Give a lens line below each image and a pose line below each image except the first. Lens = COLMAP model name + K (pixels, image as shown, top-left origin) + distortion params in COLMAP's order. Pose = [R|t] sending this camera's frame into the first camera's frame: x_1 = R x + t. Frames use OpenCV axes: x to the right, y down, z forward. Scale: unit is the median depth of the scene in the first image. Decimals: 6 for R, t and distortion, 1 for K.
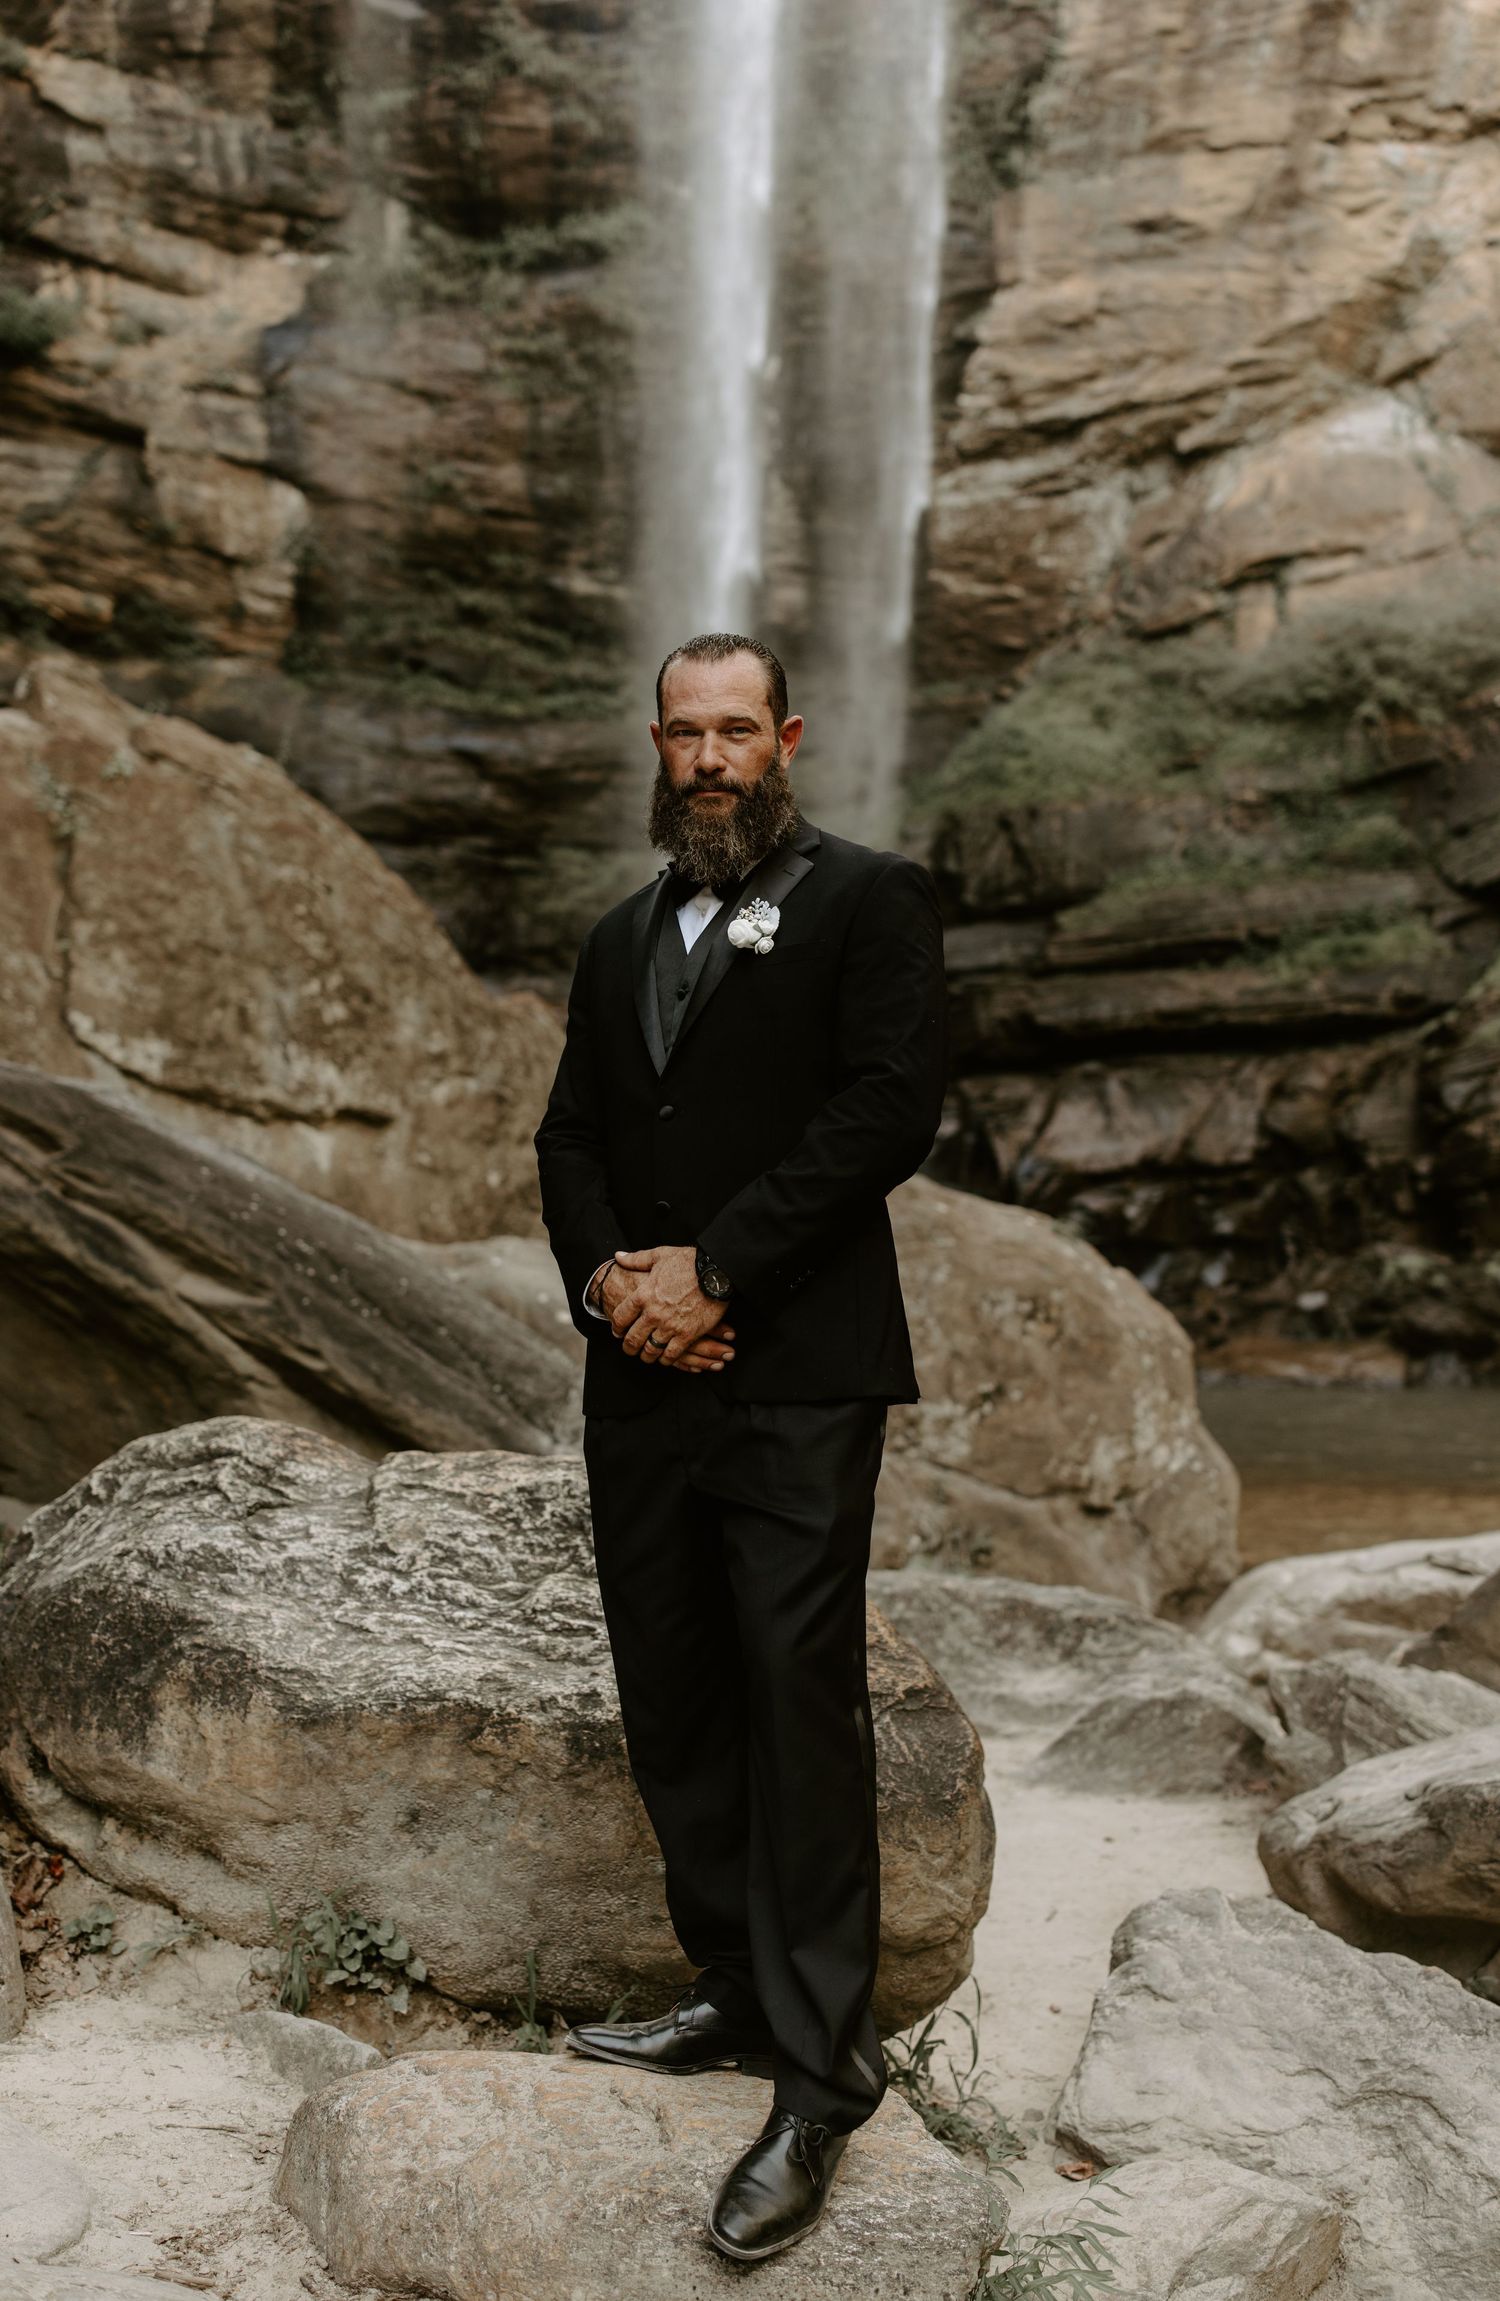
lens RADIAL K [[2213.5, 0, 780.7], [0, 2213.5, 1154.3], [0, 0, 1]] dist [-0.005953, 0.000000]
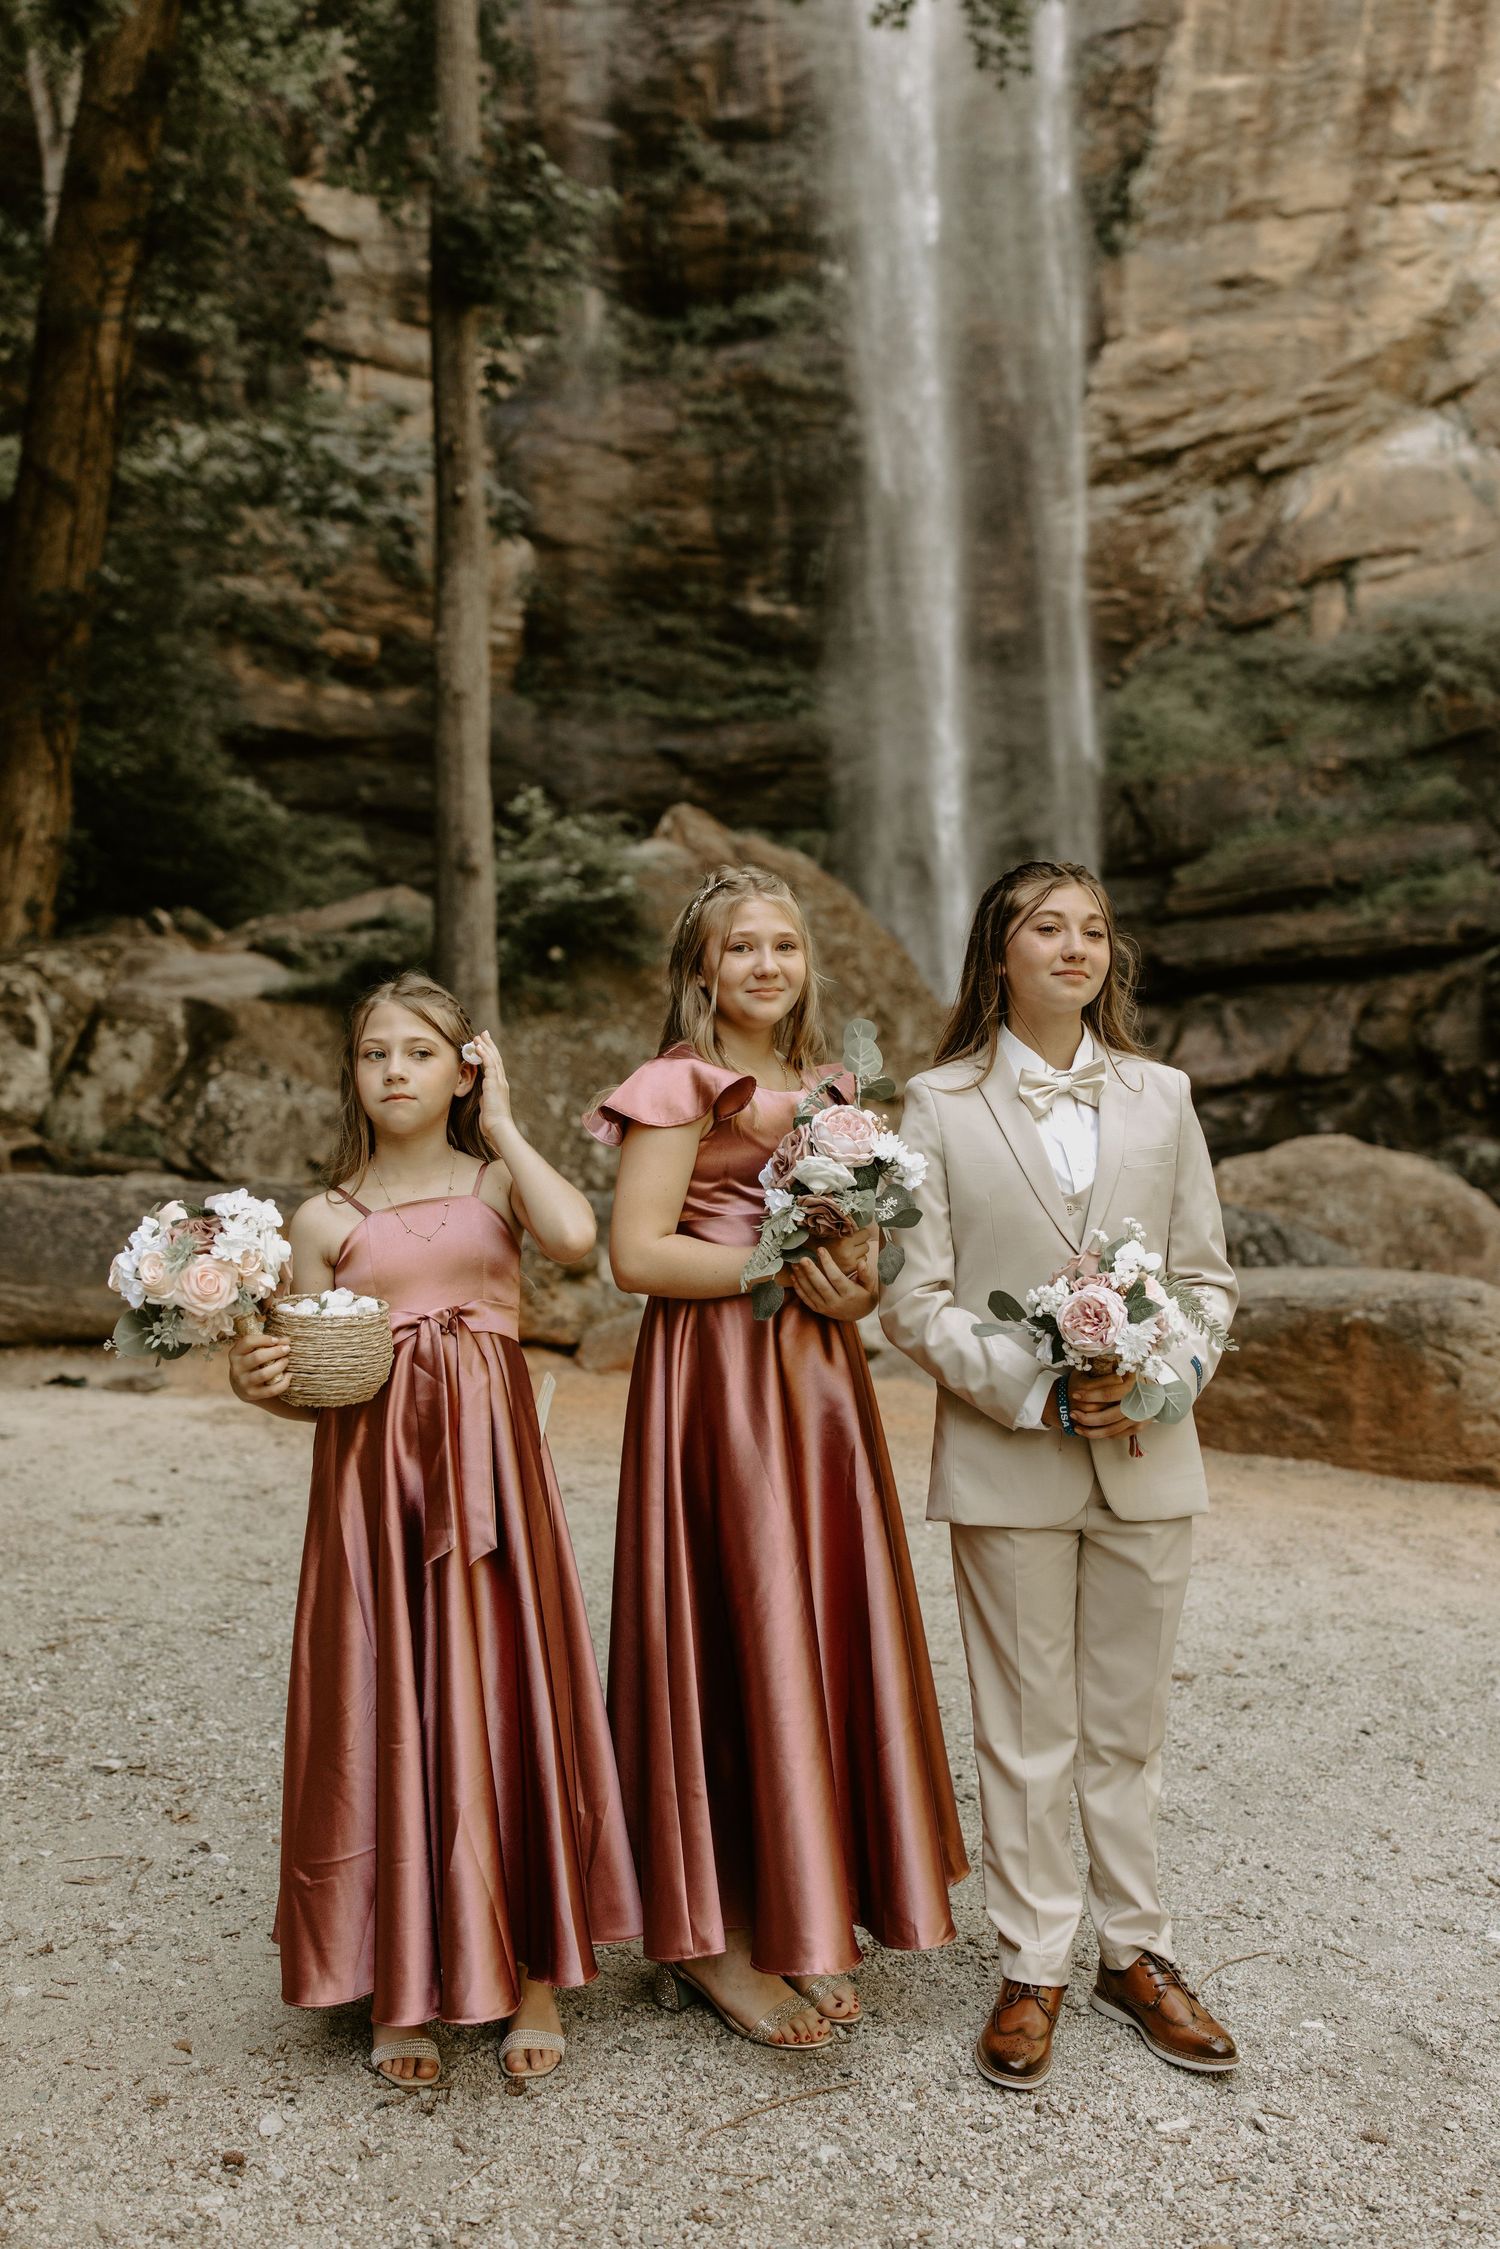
lens RADIAL K [[2110.4, 0, 750.1], [0, 2110.4, 1127.5], [0, 0, 1]] dist [-0.006637, 0.000000]
pose [[0.999188, -0.038045, -0.013237, -0.093844], [0.038485, 0.998655, 0.034750, -0.018083], [0.011897, -0.035231, 0.999308, -0.147022]]
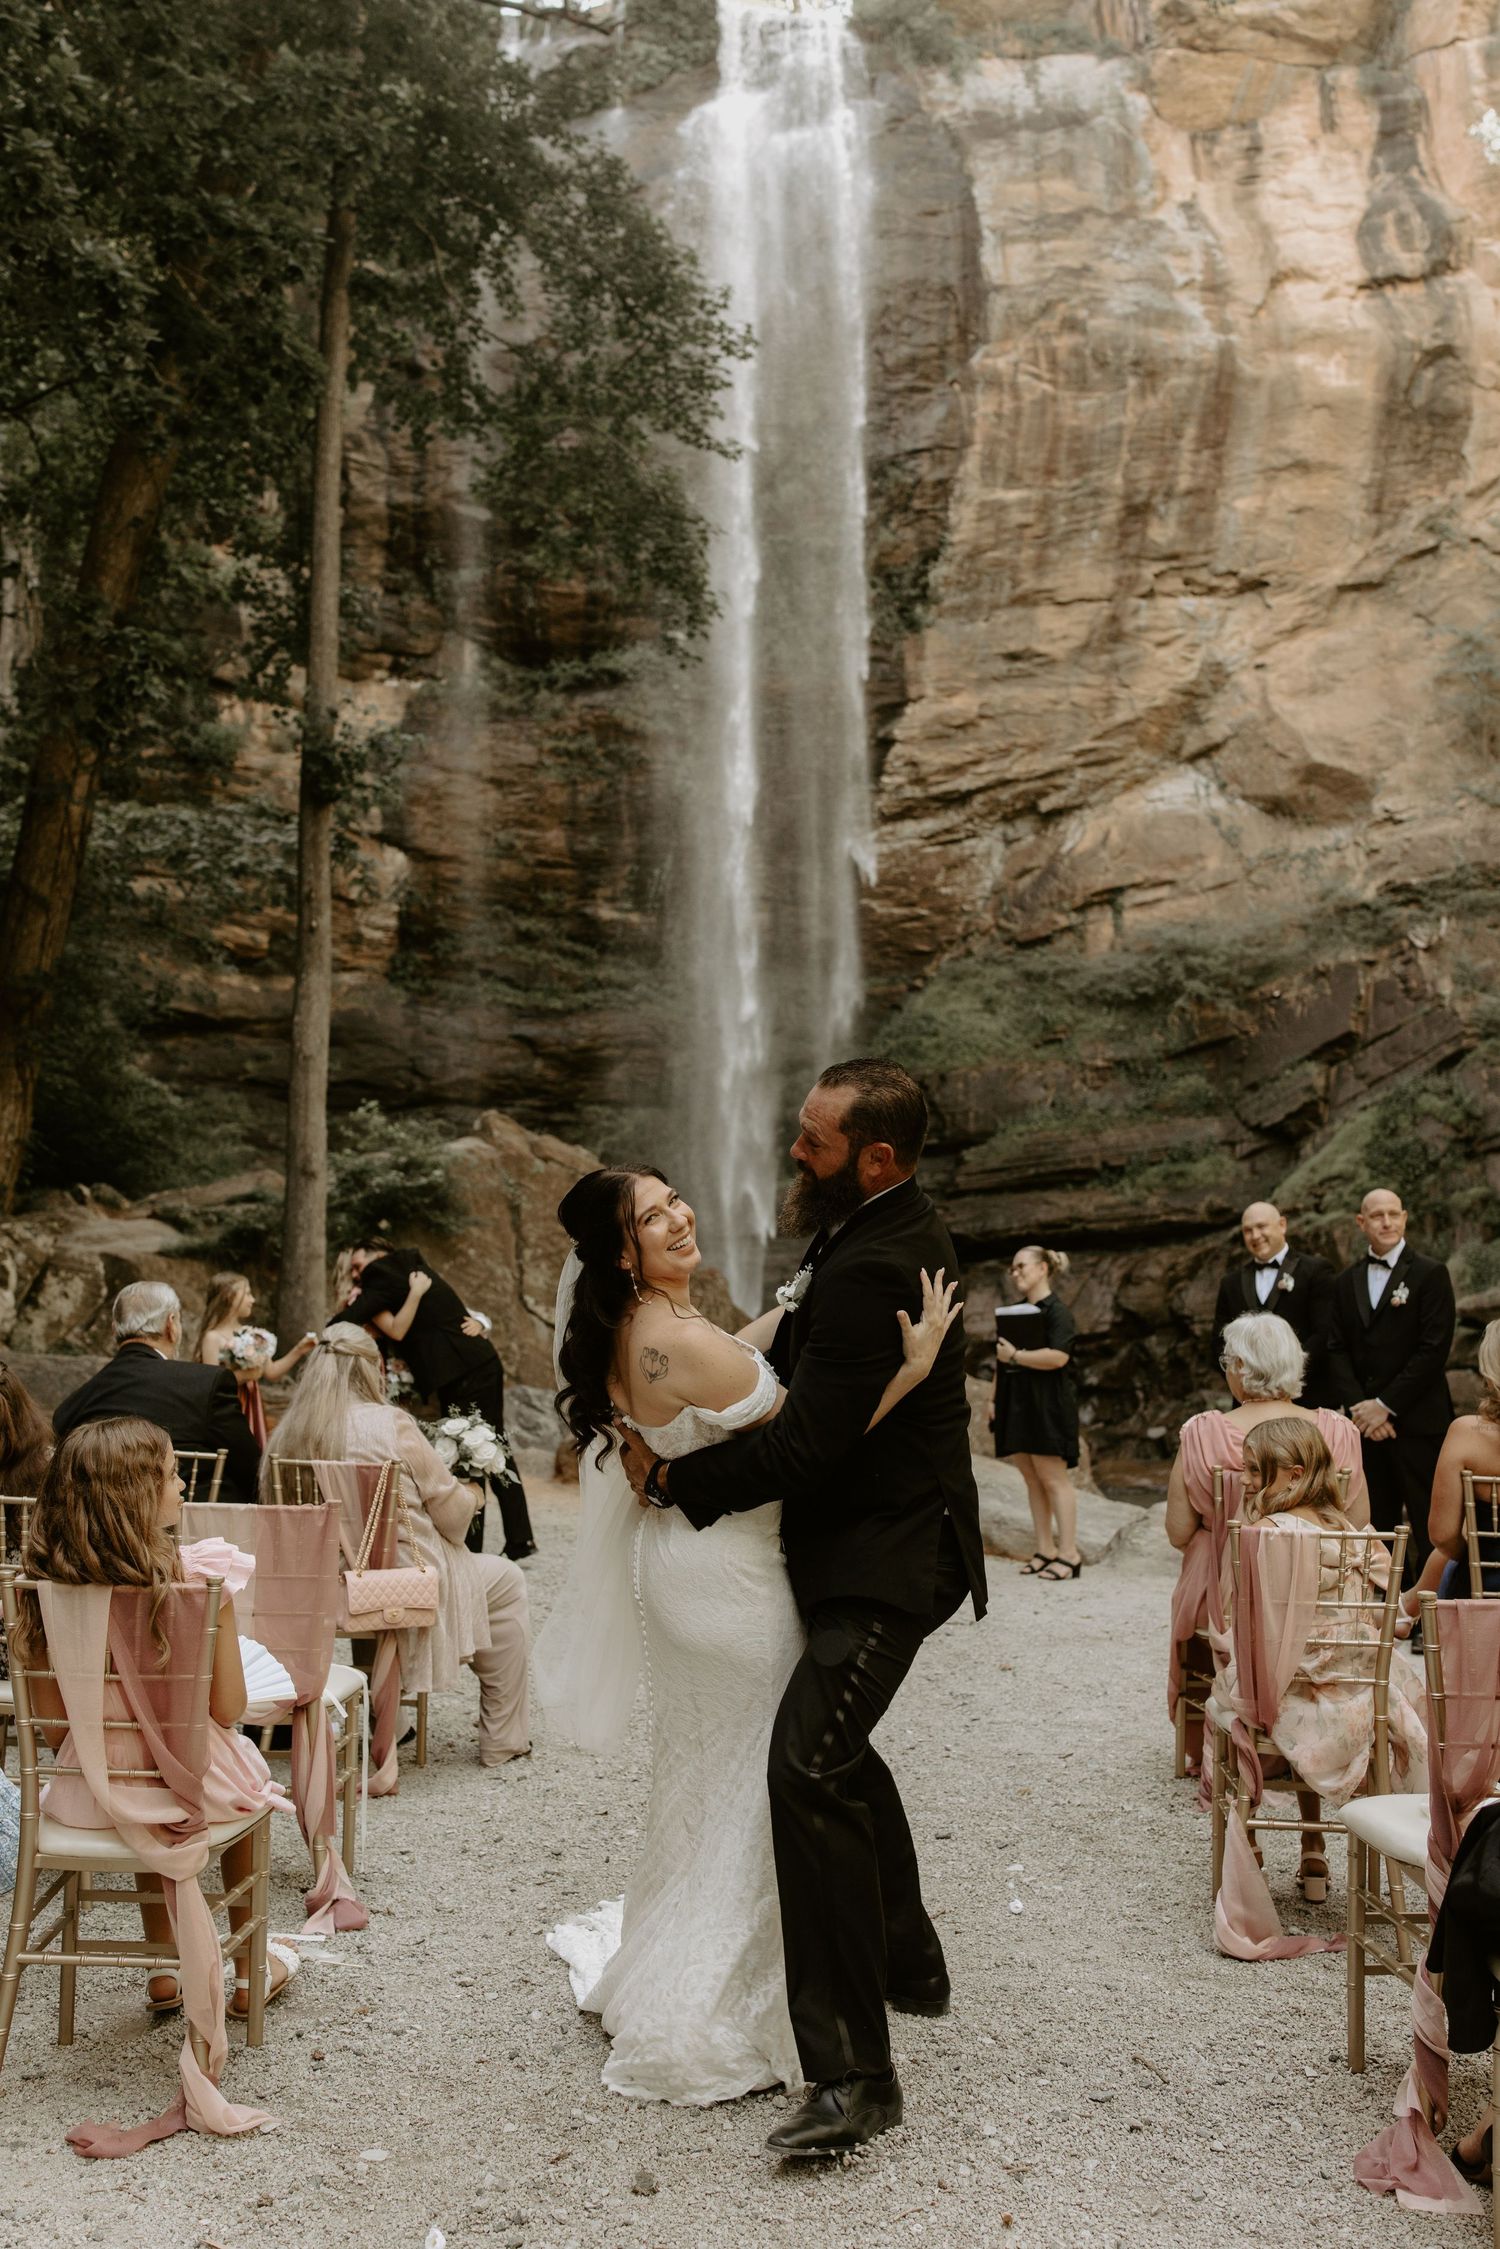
lens RADIAL K [[2110.4, 0, 743.0], [0, 2110.4, 1133.7], [0, 0, 1]] dist [-0.006637, 0.000000]
pose [[0.999065, -0.015513, 0.040343, -0.062933], [0.018749, 0.996529, -0.081109, -0.016384], [-0.038945, 0.081789, 0.995888, -0.292899]]
